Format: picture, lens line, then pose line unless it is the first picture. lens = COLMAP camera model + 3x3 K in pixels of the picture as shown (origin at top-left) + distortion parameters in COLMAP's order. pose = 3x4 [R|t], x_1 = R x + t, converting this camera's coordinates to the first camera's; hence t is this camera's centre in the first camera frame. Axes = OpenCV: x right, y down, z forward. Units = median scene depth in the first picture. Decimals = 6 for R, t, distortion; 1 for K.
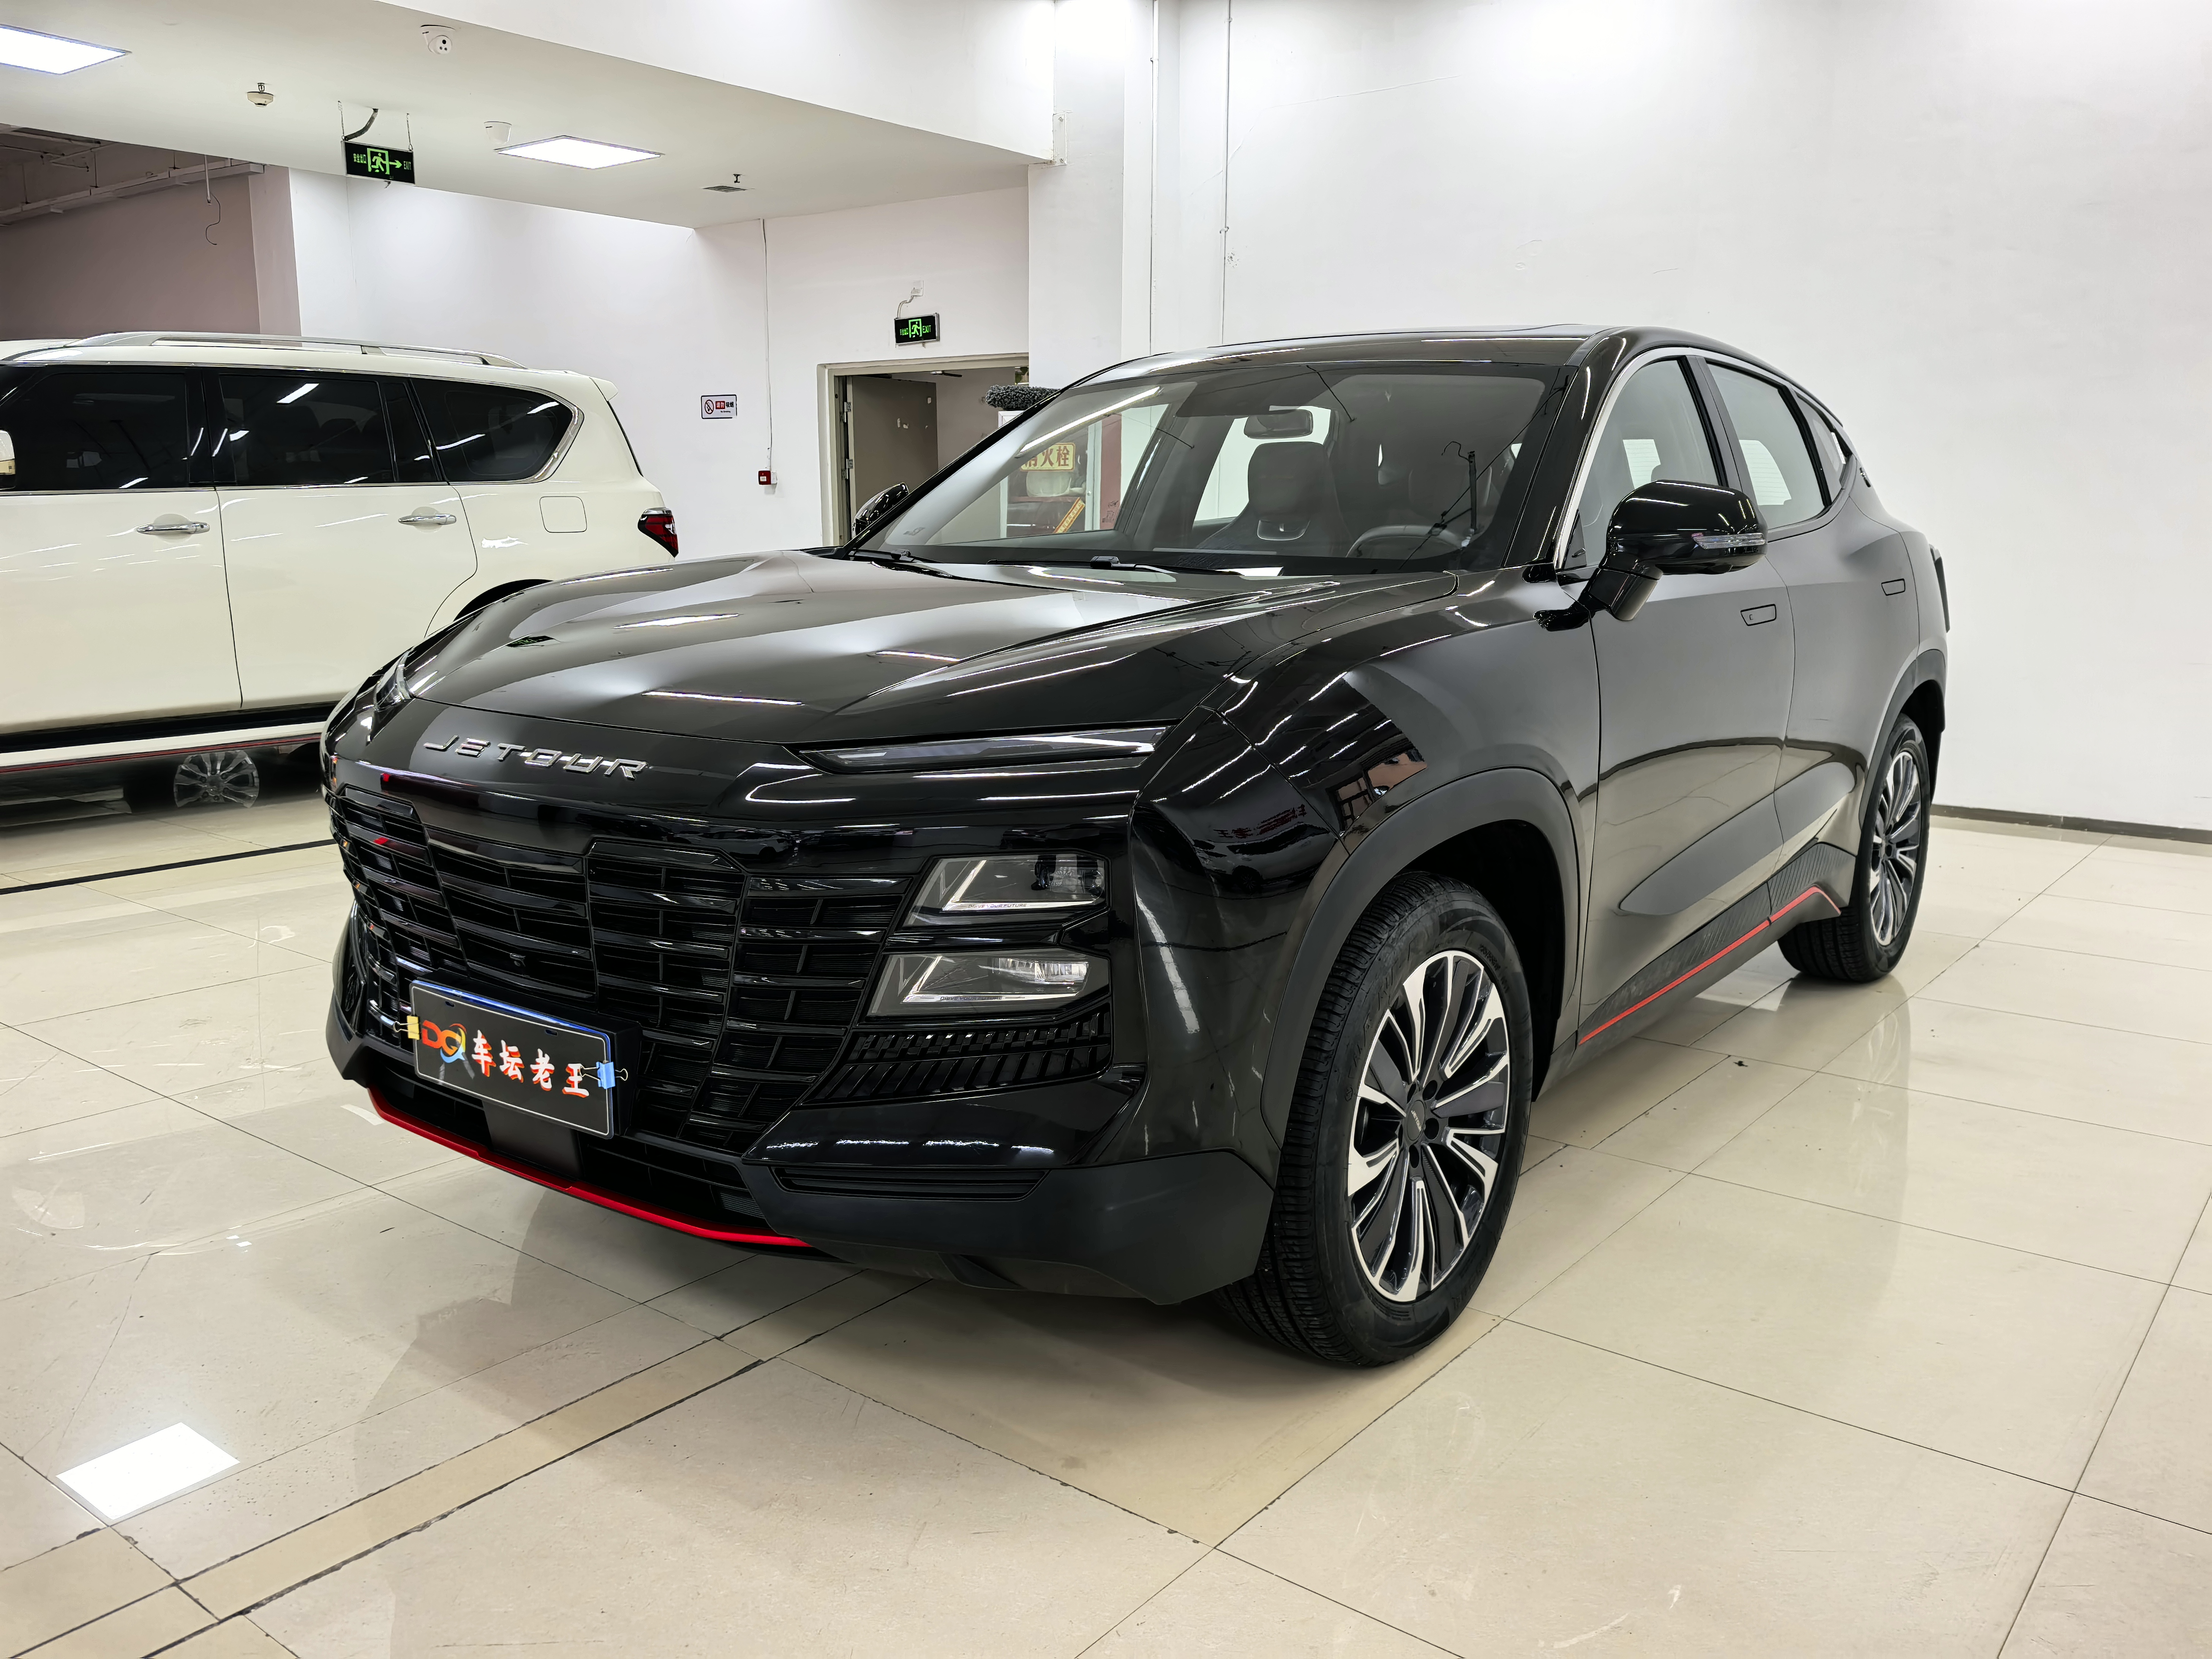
lens RADIAL K [[1779.4, 0, 1107.8], [0, 1779.4, 848.0], [0, 0, 1]] dist [0.029481, -0.040389]
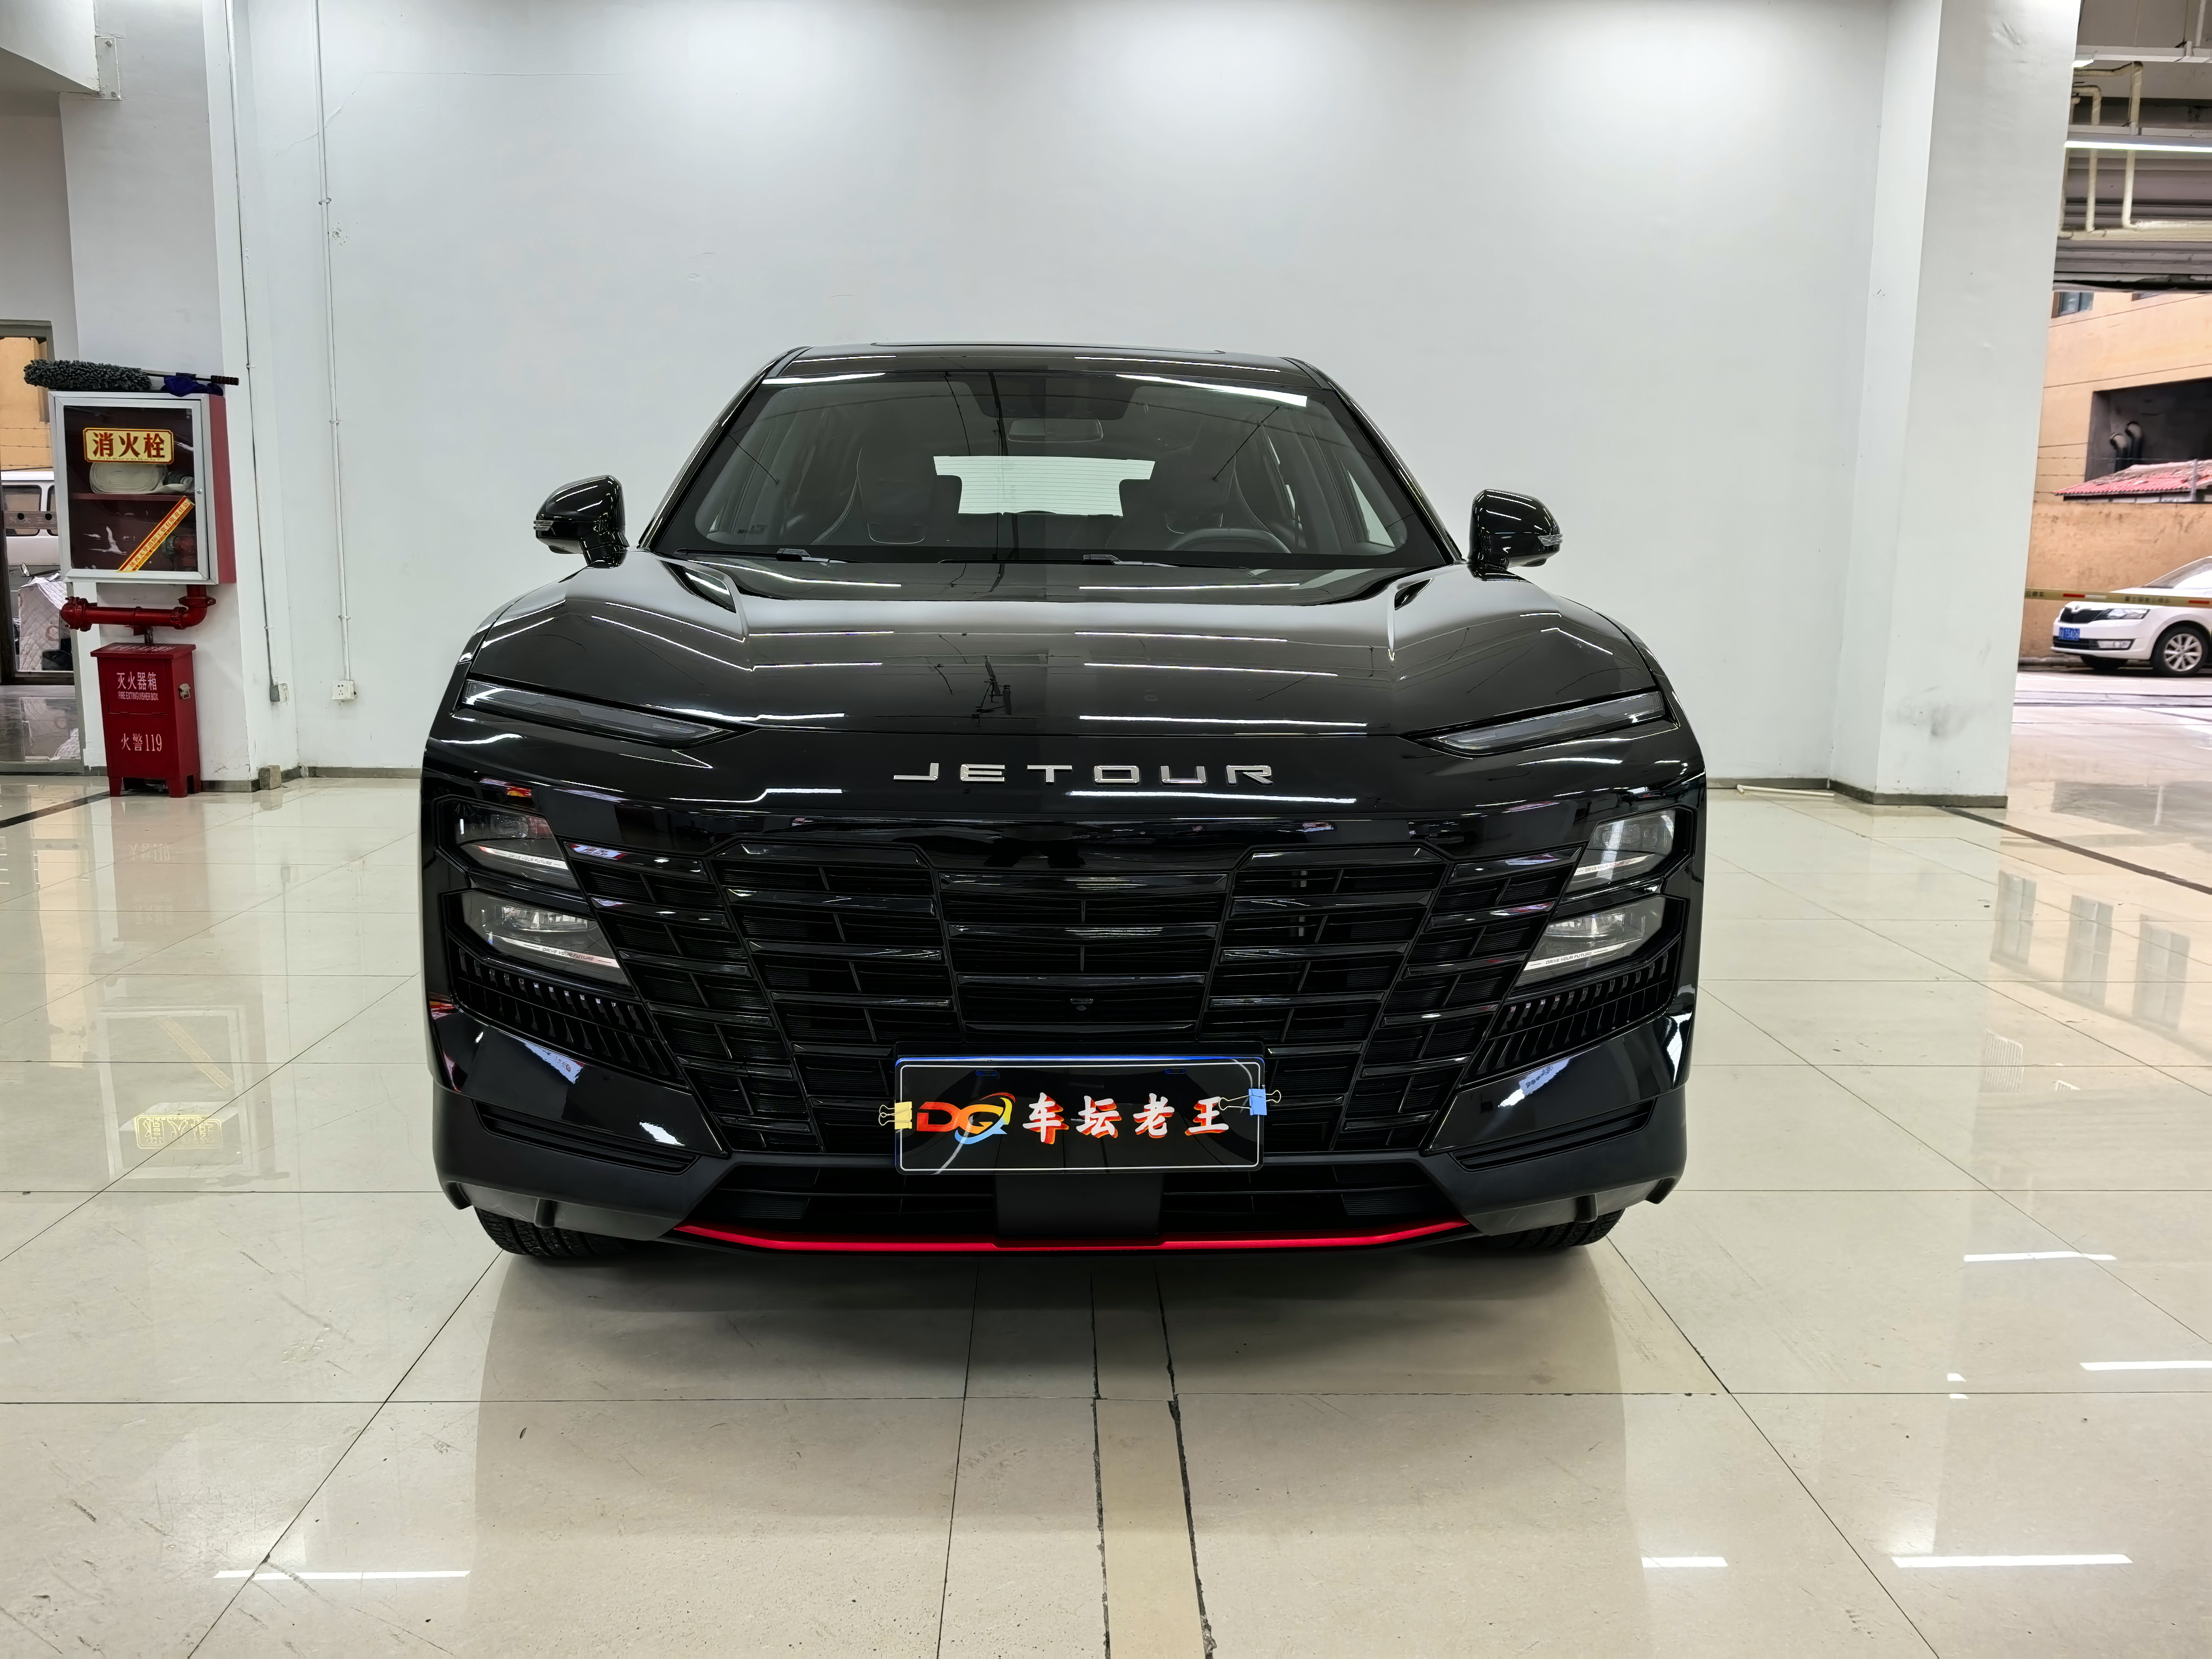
lens RADIAL K [[1779.4, 0, 1128.7], [0, 1779.4, 815.1], [0, 0, 1]] dist [0.029481, -0.040389]
pose [[0.769502, -0.095657, 0.631440, -0.860106], [0.110699, 0.993731, 0.015638, -0.042249], [-0.628977, 0.057866, 0.775267, 0.290244]]
